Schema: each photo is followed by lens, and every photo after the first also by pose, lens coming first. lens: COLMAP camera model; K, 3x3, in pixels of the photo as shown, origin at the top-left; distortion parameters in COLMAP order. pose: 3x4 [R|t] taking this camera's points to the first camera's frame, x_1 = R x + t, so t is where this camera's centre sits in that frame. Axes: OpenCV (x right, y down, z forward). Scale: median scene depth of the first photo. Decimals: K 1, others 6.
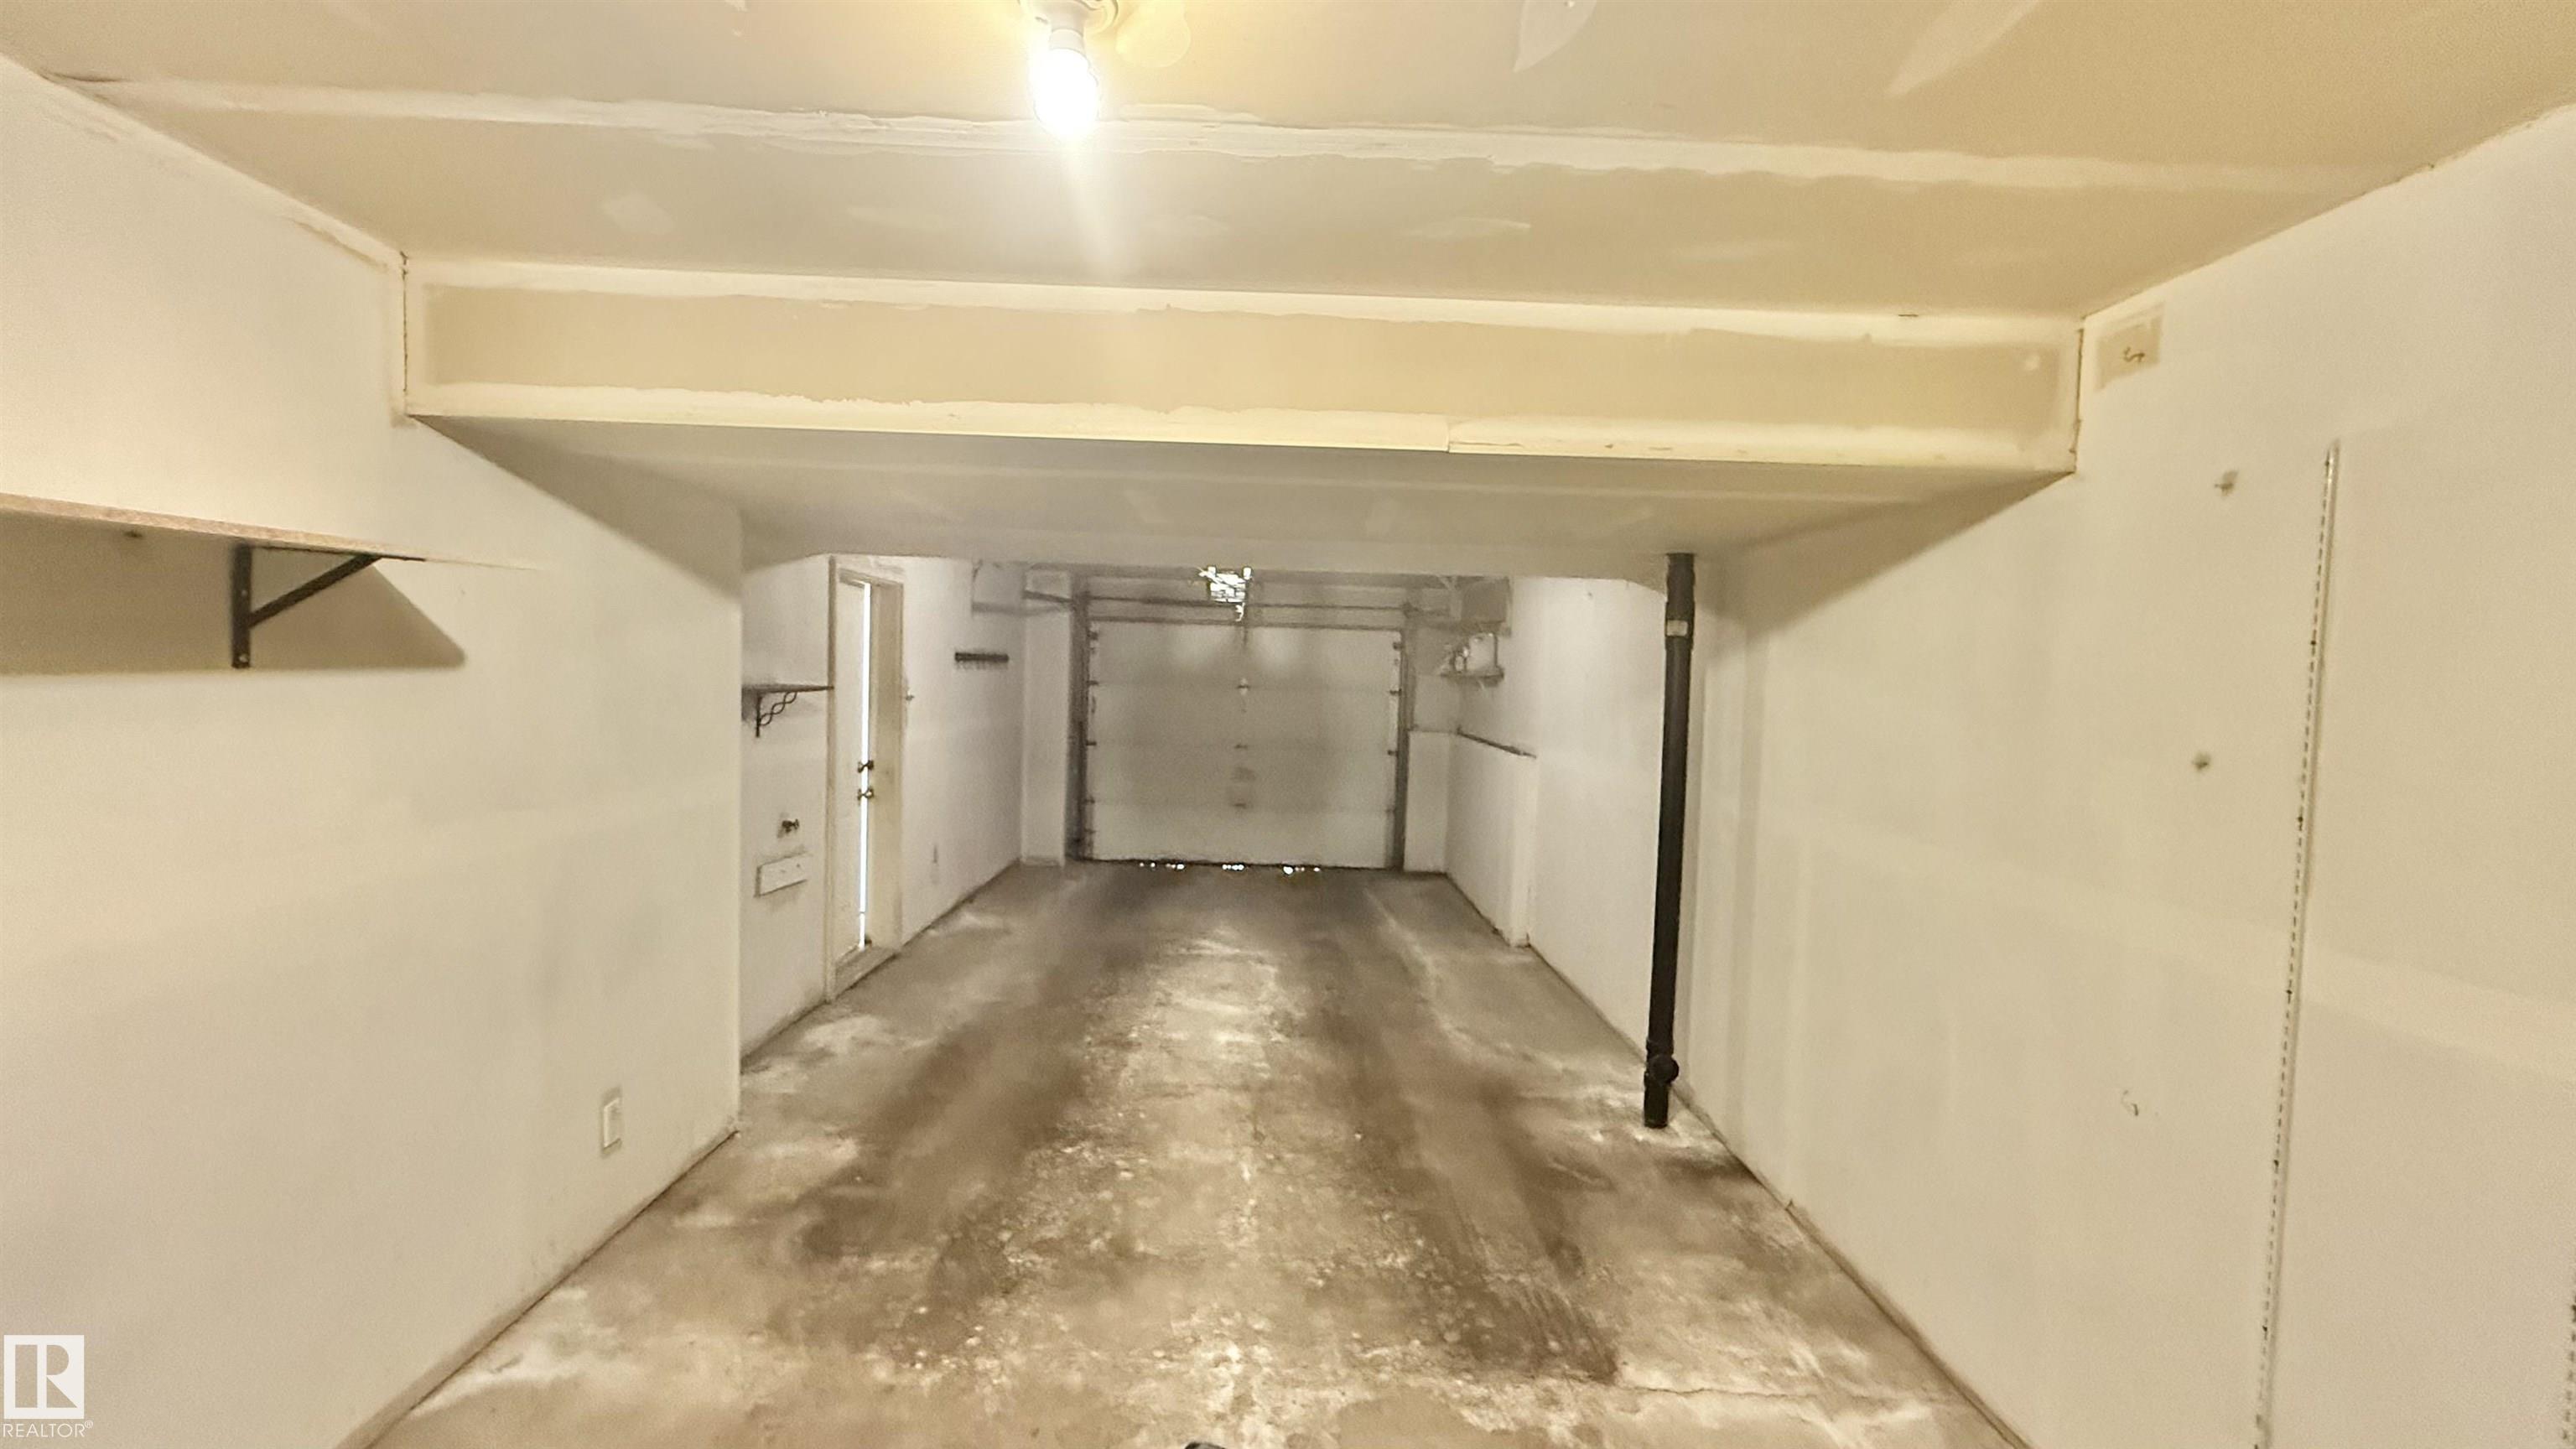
lens RADIAL K [[1027.0, 0, 1288.0], [0, 1027.0, 724.5], [0, 0, 1]] dist [0.000091, 0.000411]
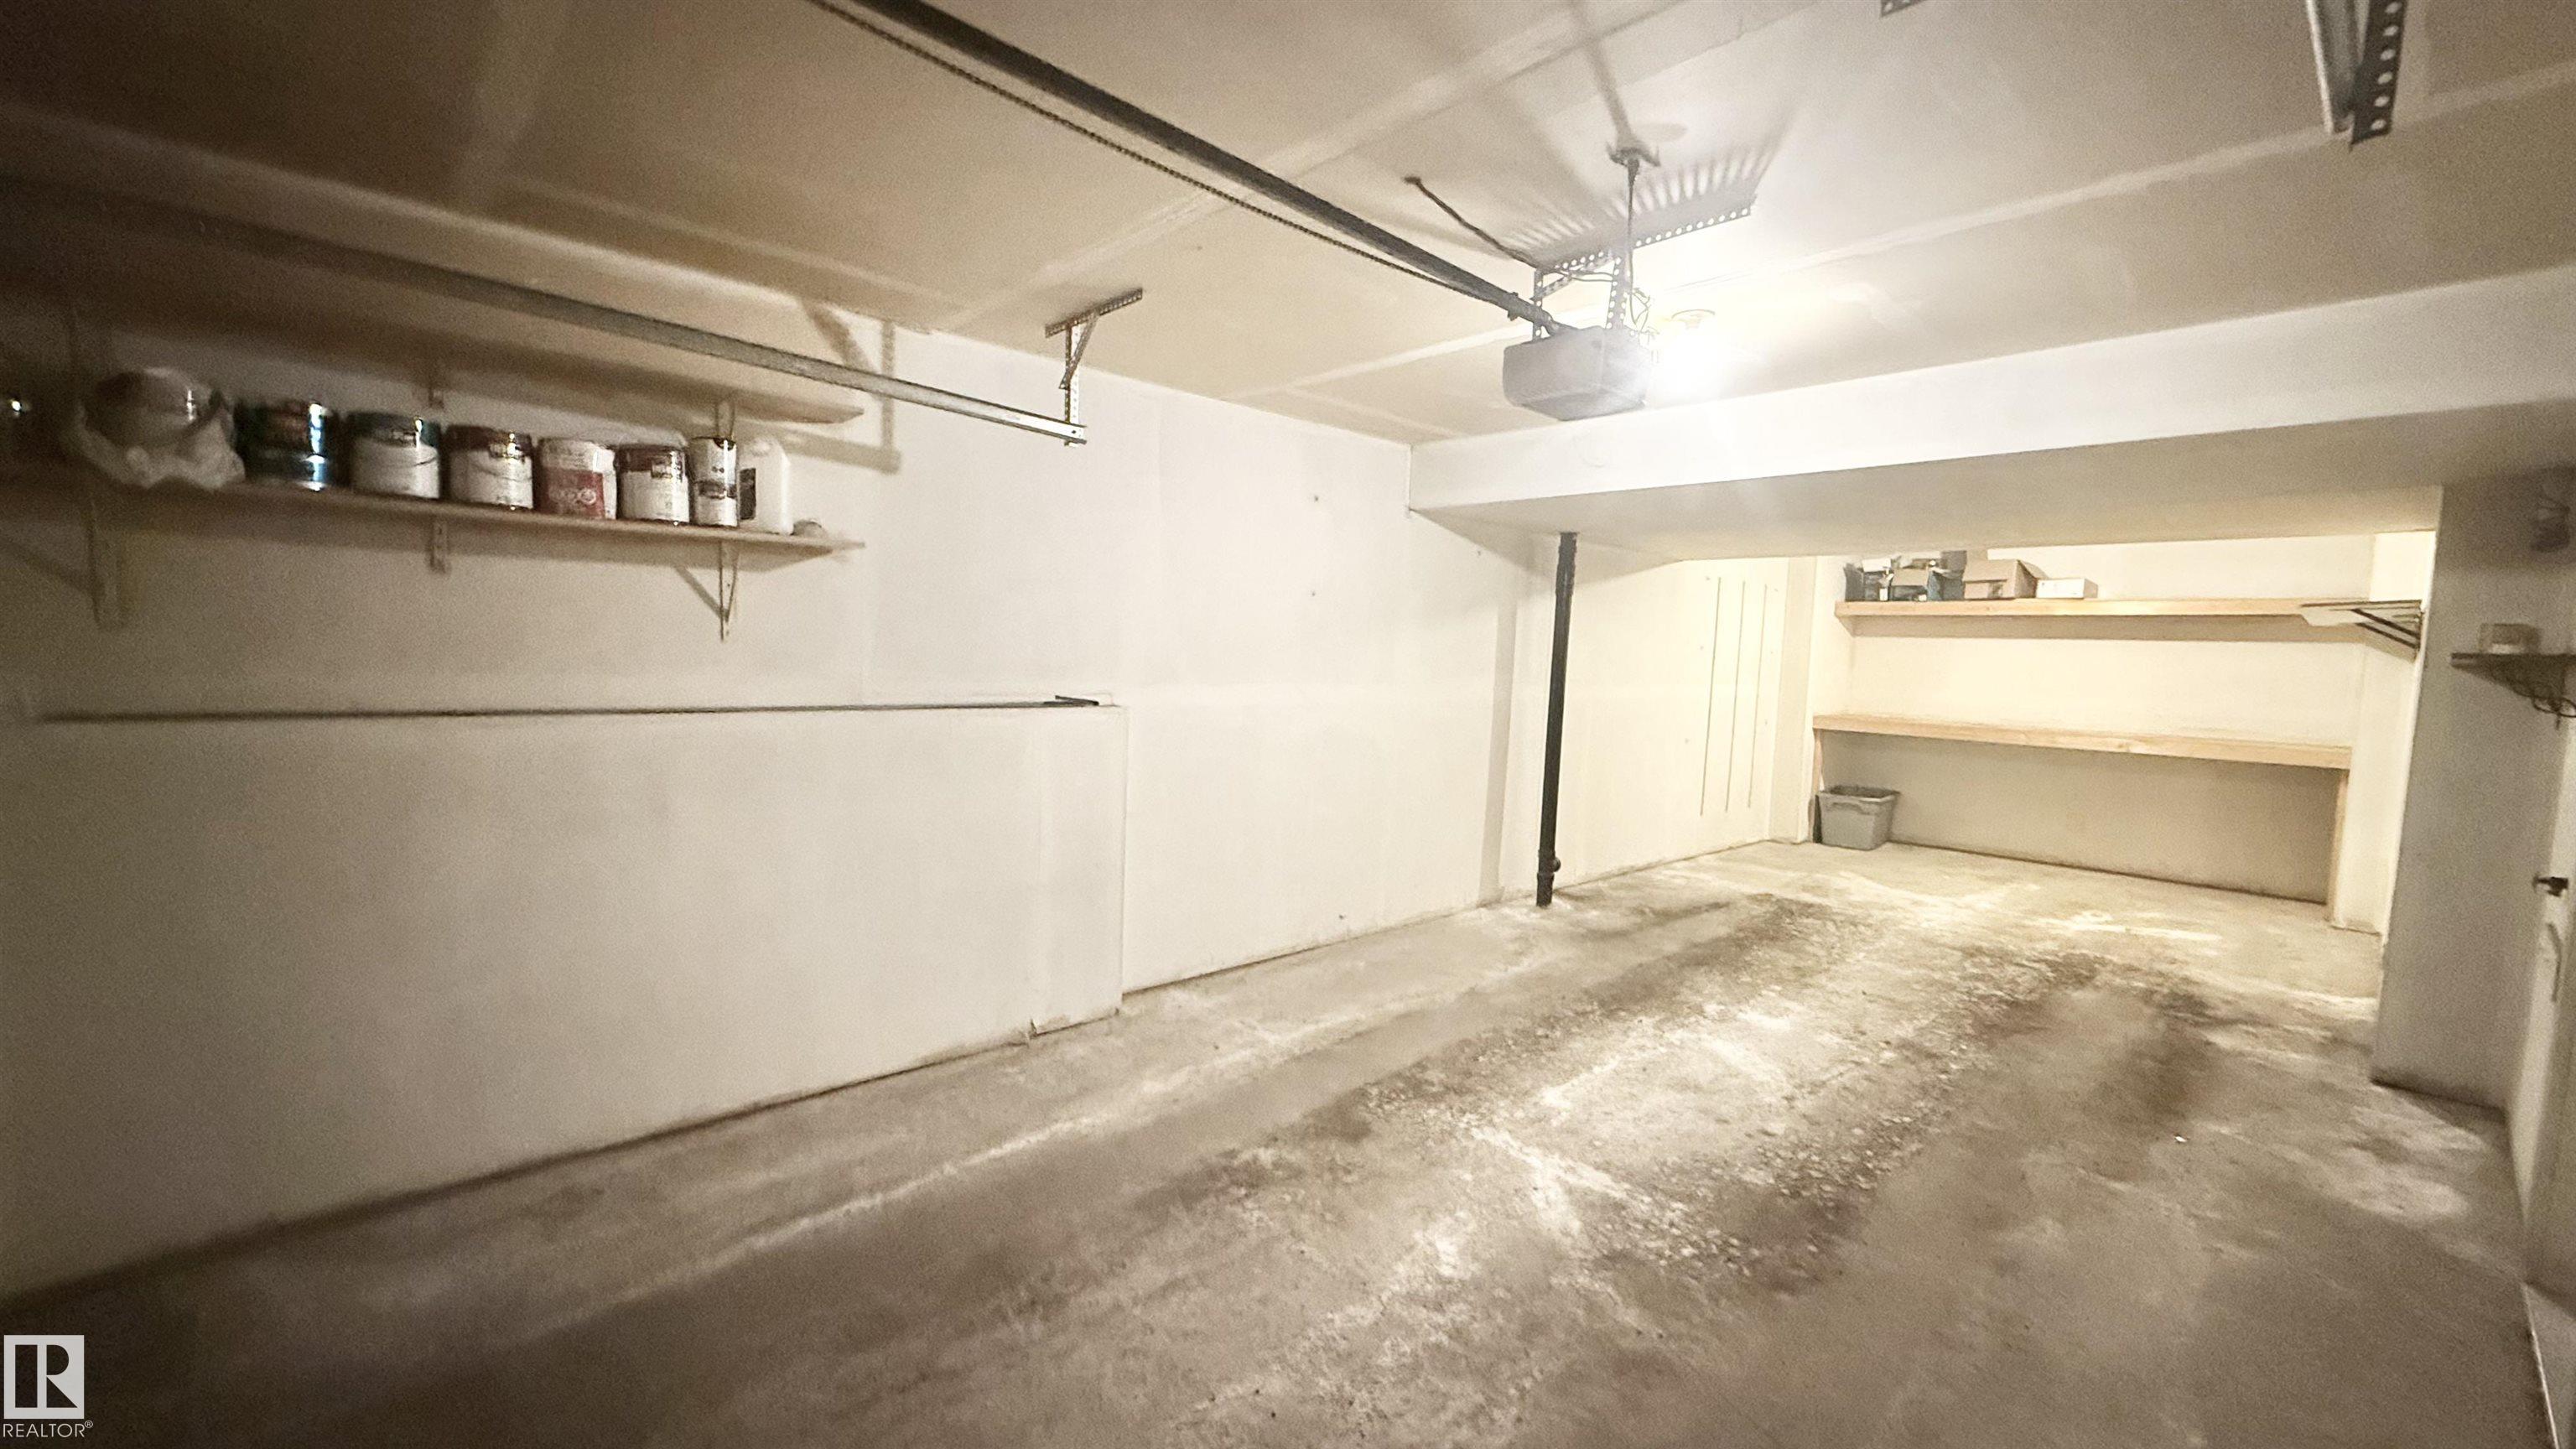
lens RADIAL K [[1027.0, 0, 1288.0], [0, 1027.0, 724.5], [0, 0, 1]] dist [0.000091, 0.000411]
pose [[-0.652721, -0.112928, 0.749135, -0.426253], [-0.017984, 0.990859, 0.133698, -0.060699], [-0.757385, 0.073795, -0.648785, 1.896862]]
